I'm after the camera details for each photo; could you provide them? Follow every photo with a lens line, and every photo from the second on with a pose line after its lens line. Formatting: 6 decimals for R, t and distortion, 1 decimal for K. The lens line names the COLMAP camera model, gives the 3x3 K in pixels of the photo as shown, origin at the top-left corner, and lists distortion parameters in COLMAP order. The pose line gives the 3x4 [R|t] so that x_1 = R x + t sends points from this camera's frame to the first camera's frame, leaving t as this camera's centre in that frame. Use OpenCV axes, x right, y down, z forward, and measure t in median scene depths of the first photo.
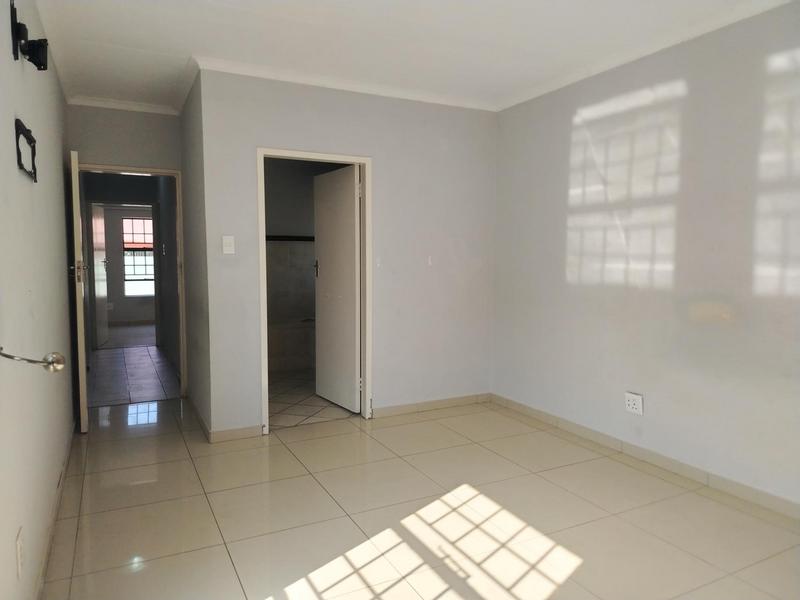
lens RADIAL K [[568.3, 0, 398.9], [0, 568.3, 312.9], [0, 0, 1]] dist [-0.087586, 0.001094]
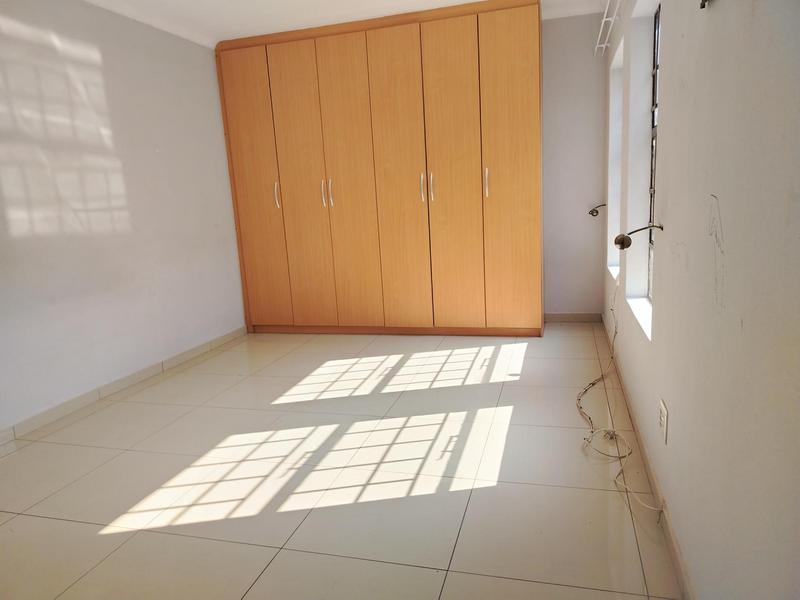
lens RADIAL K [[553.5, 0, 400.0], [0, 553.5, 300.0], [0, 0, 1]] dist [-0.072537, -0.000839]
pose [[-0.738058, -0.118153, 0.664312, -0.718213], [0.094358, 0.956801, 0.275006, -0.153358], [-0.668107, 0.265654, -0.695026, 1.451366]]
